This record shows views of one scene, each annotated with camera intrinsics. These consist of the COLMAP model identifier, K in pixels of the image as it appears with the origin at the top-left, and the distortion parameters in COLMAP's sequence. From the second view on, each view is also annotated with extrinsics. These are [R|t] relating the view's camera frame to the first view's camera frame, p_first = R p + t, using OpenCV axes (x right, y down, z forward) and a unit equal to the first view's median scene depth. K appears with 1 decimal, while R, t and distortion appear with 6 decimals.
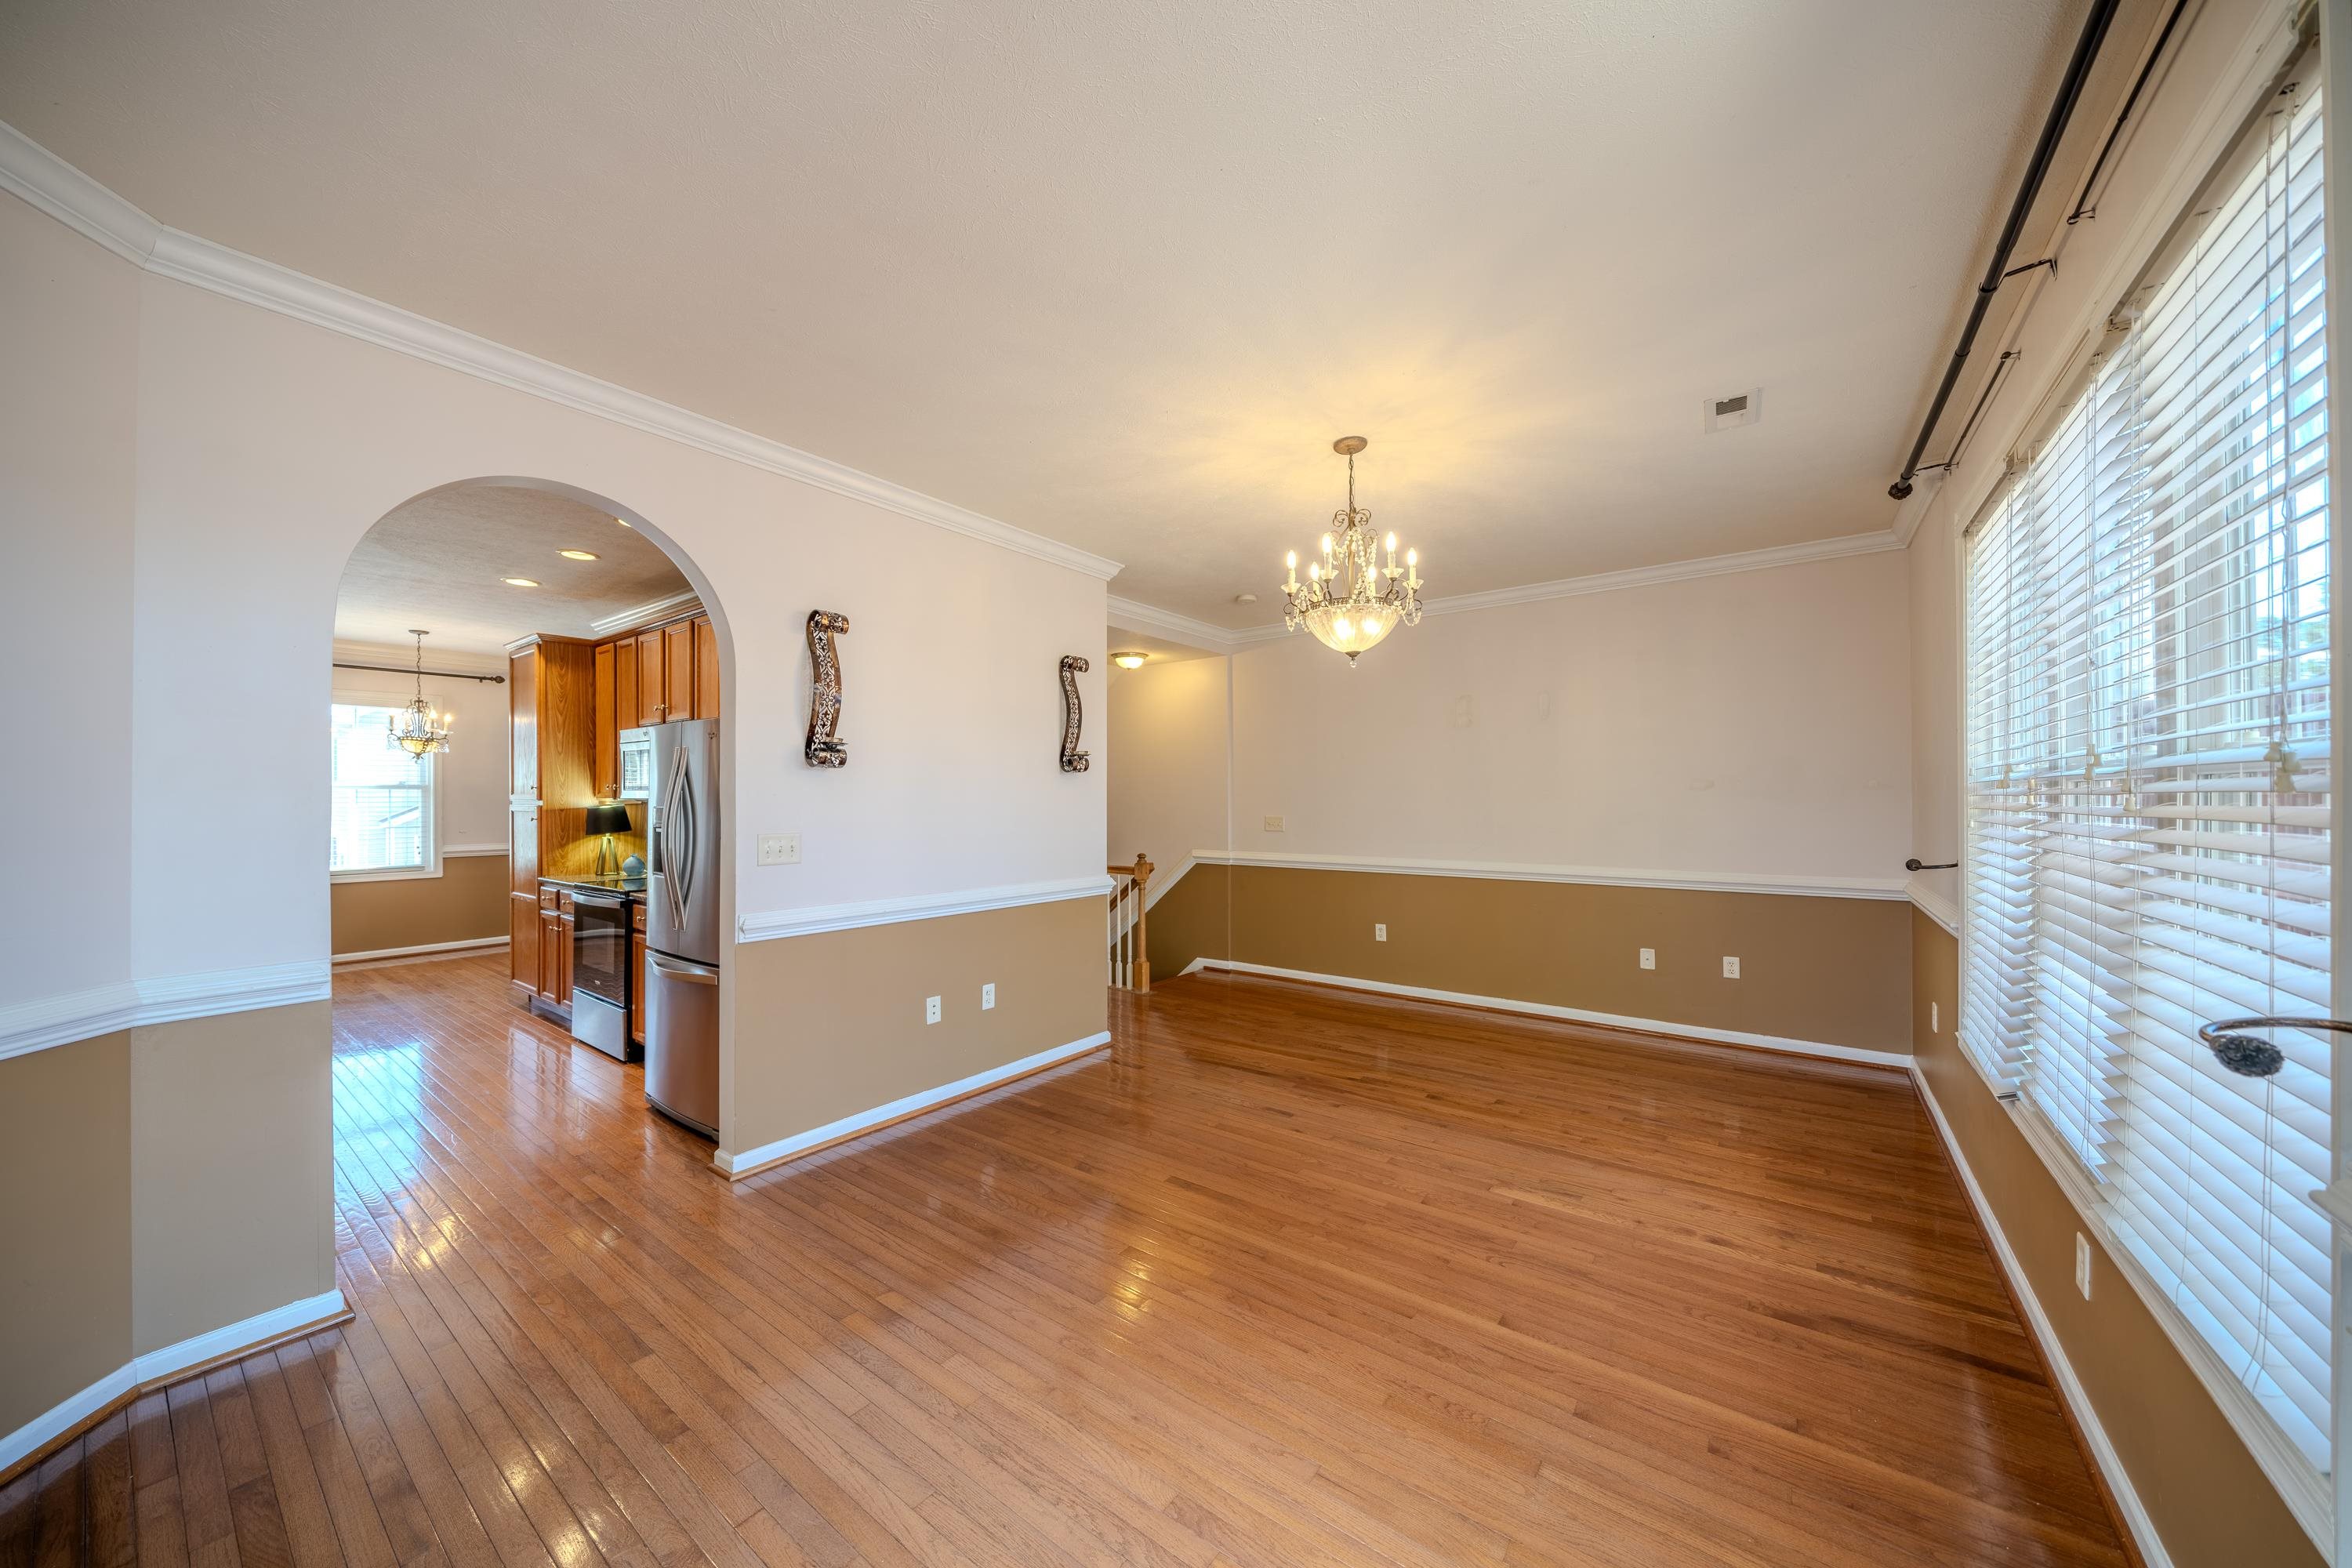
lens RADIAL K [[787.3, 0, 1161.9], [0, 787.3, 801.2], [0, 0, 1]] dist [-0.001062, -0.000103]
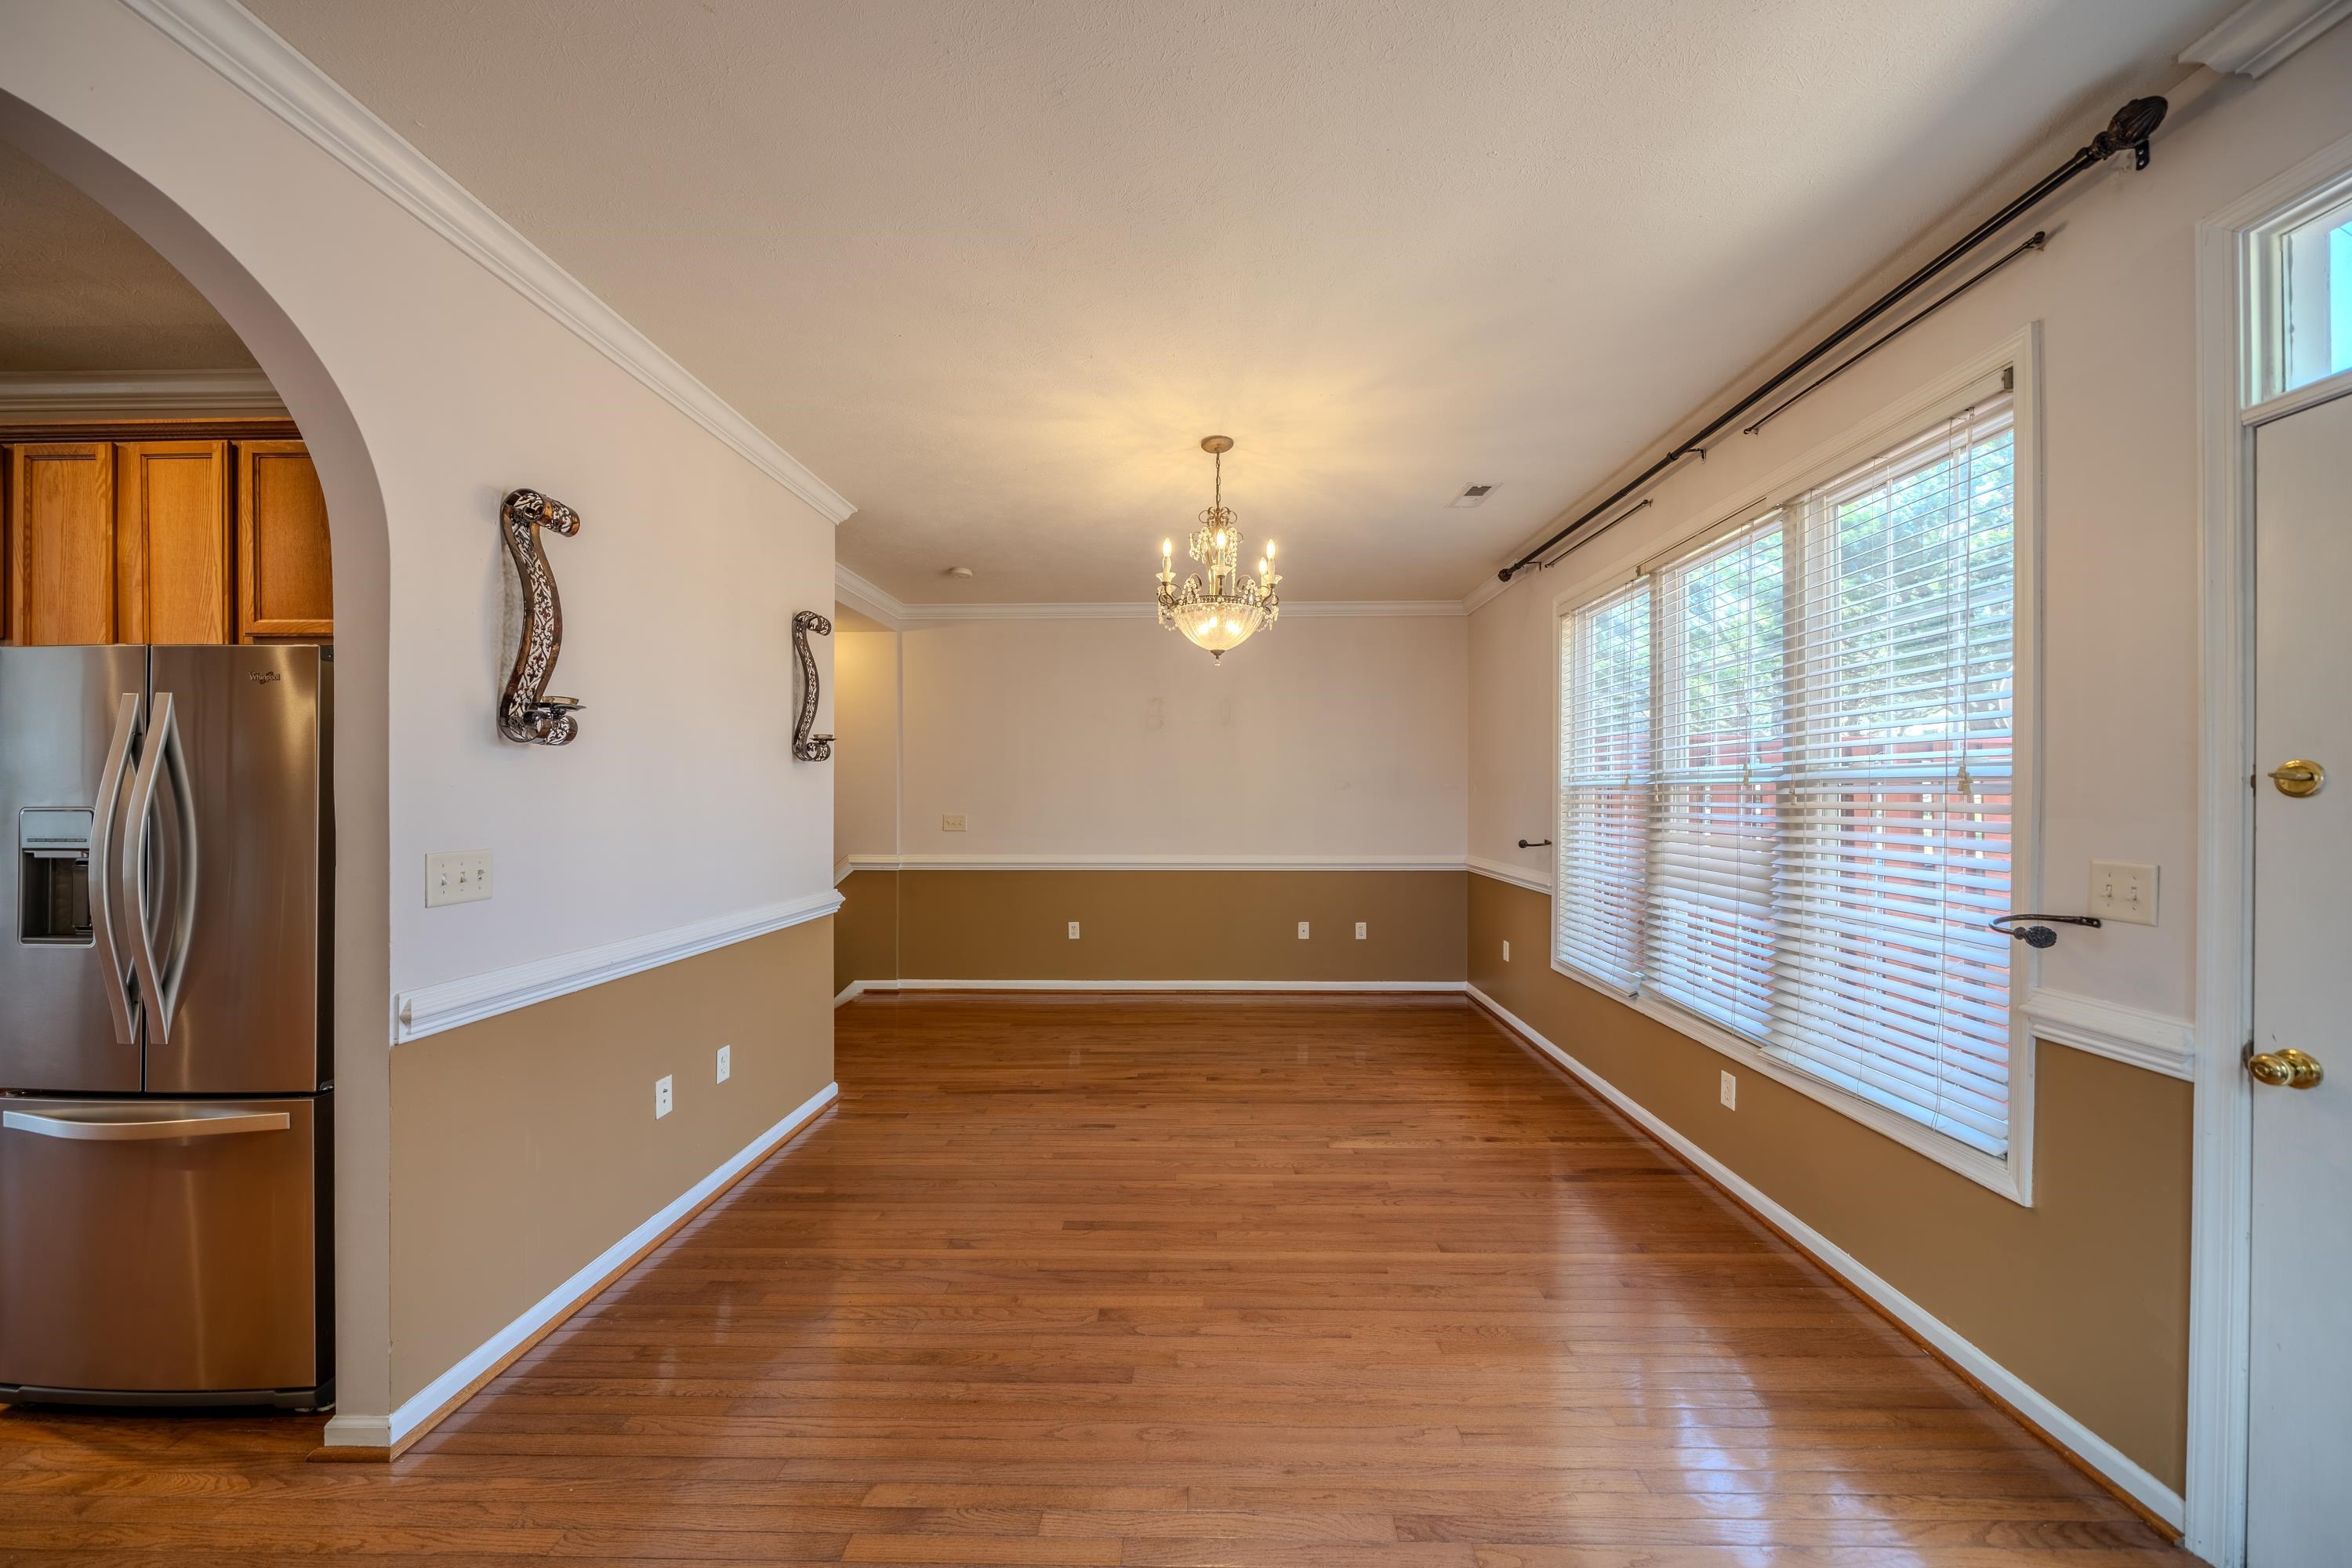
lens RADIAL K [[809.2, 0, 1173.2], [0, 809.2, 803.7], [0, 0, 1]] dist [-0.000432, -0.000227]
pose [[0.814804, -0.002731, 0.579731, -0.333484], [-0.001313, 0.999978, 0.006557, 0.000397], [-0.579736, -0.006104, 0.814782, 0.153412]]
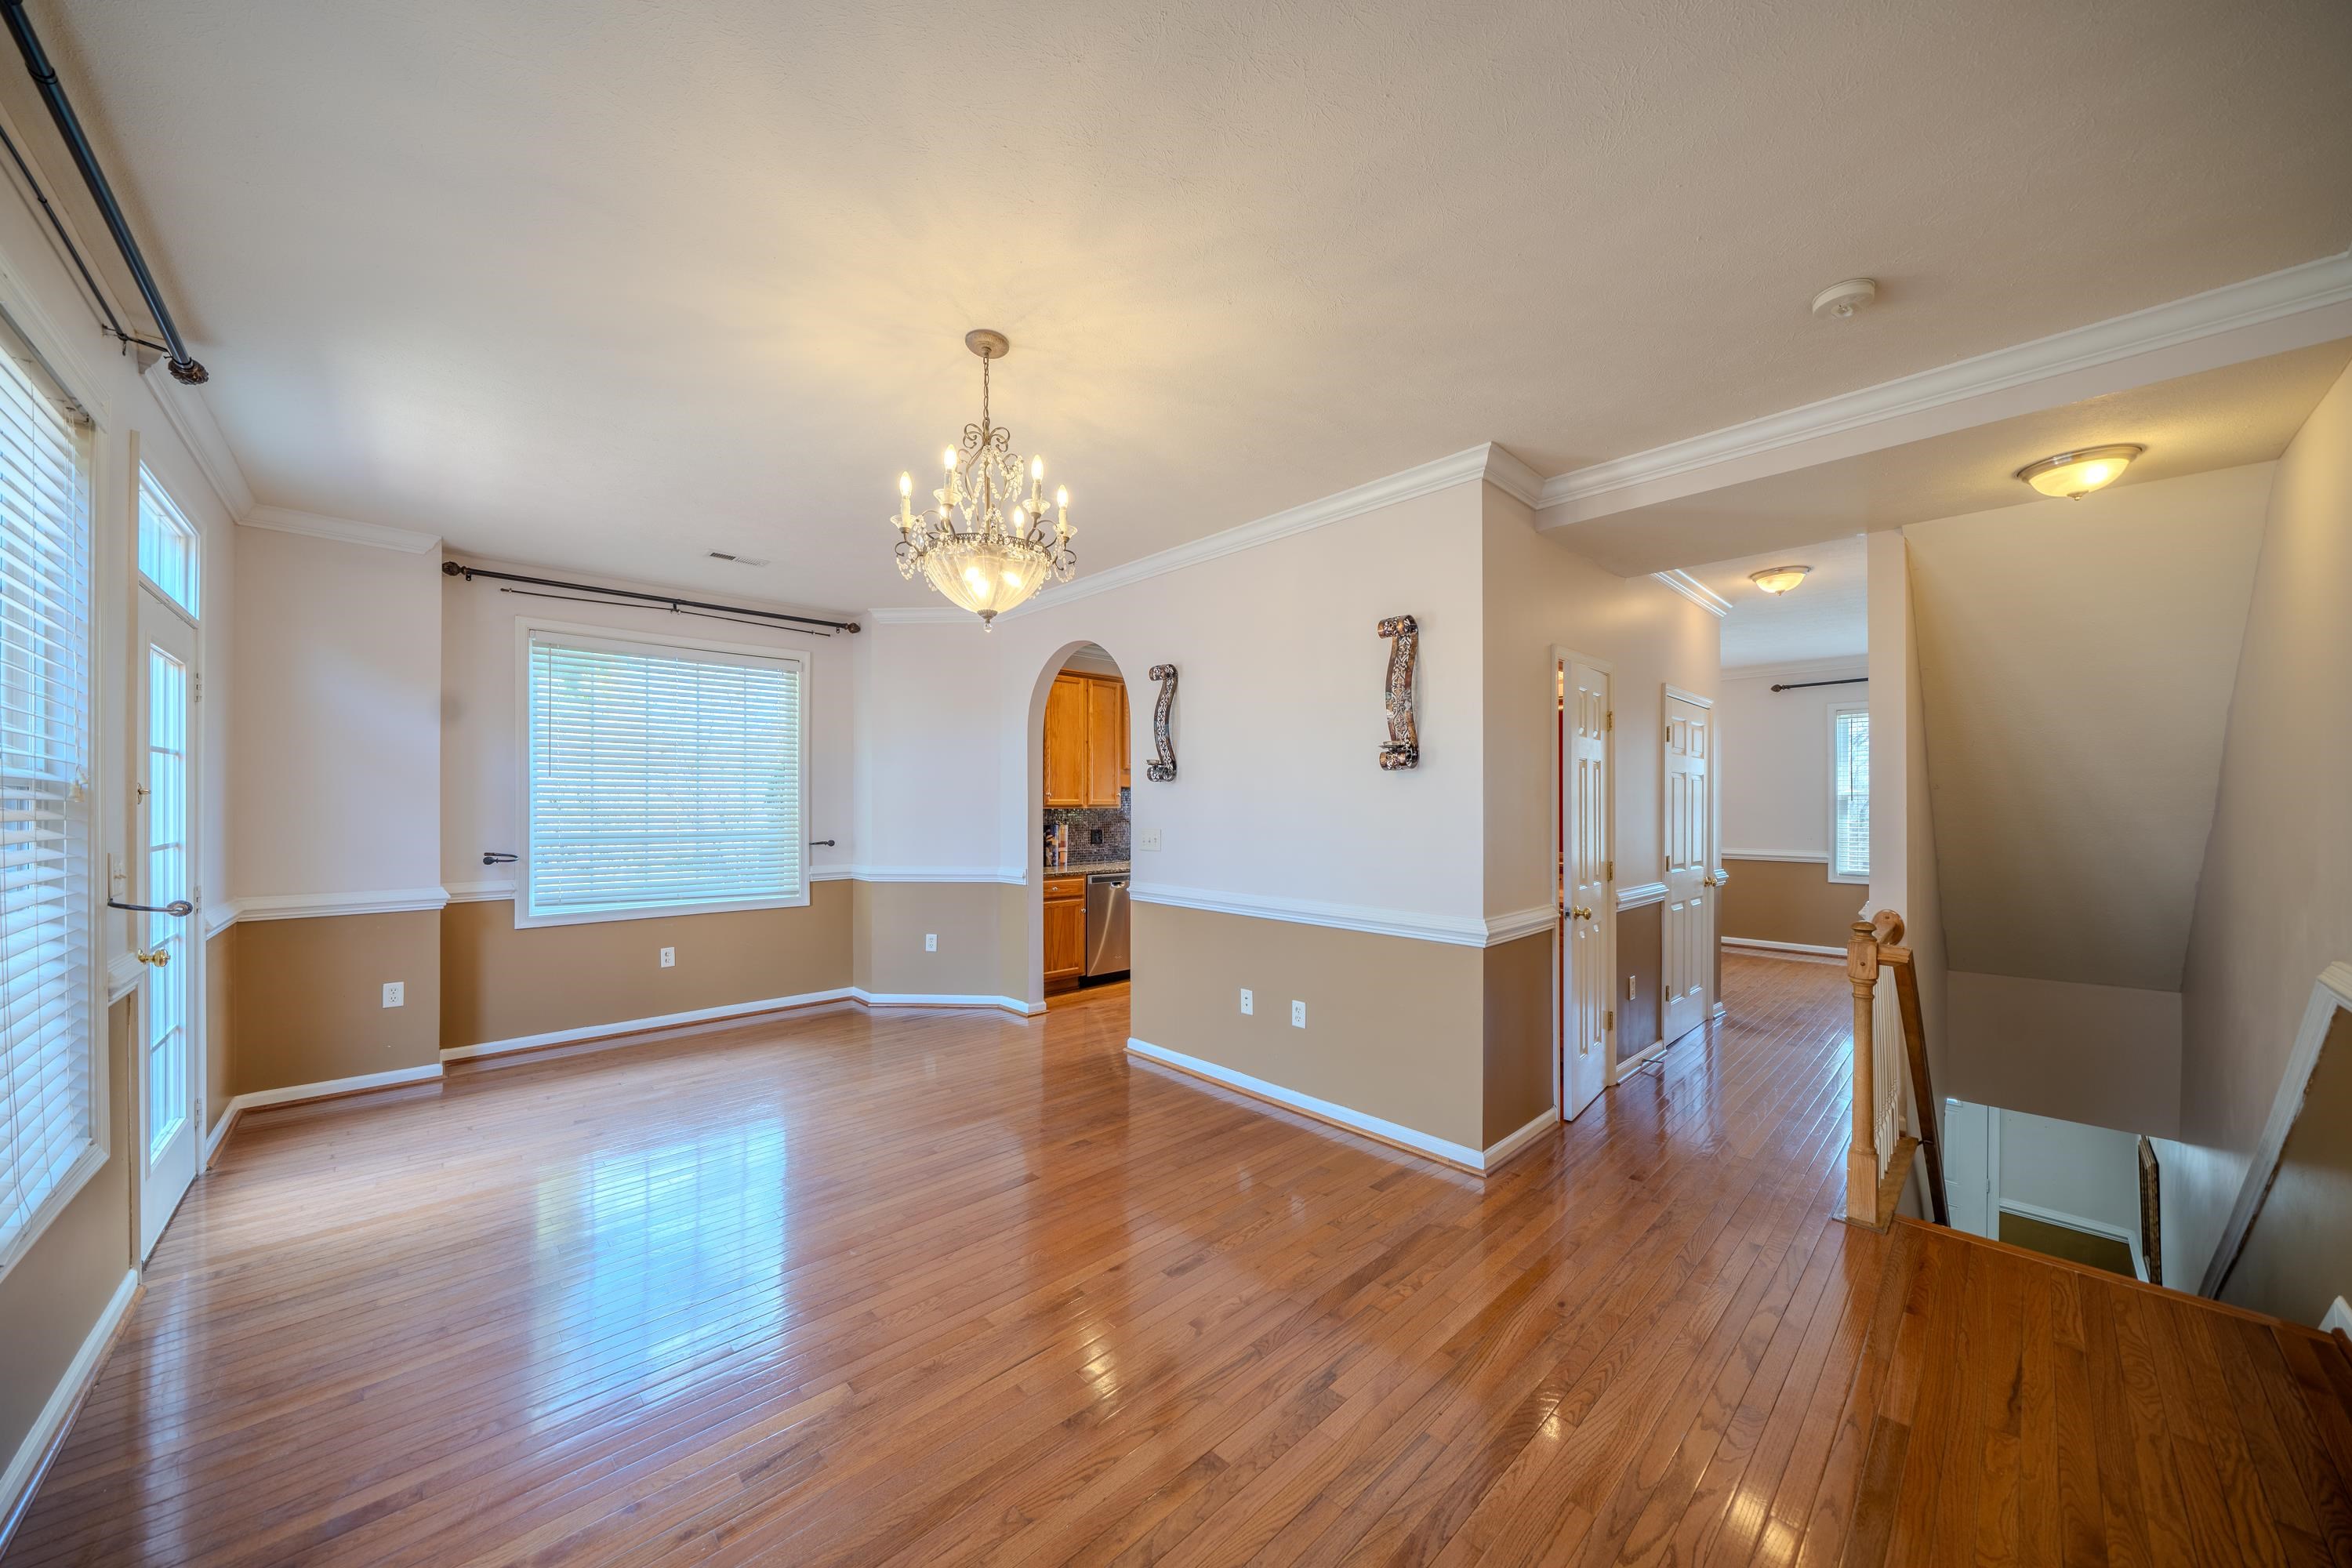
lens RADIAL K [[828.3, 0, 1174.5], [0, 828.3, 810.1], [0, 0, 1]] dist [-0.000139, -0.000020]
pose [[-0.169067, 0.002240, -0.985602, 0.828957], [-0.002074, 0.999994, 0.002628, 0.001837], [0.985602, 0.002488, -0.169062, 1.081470]]
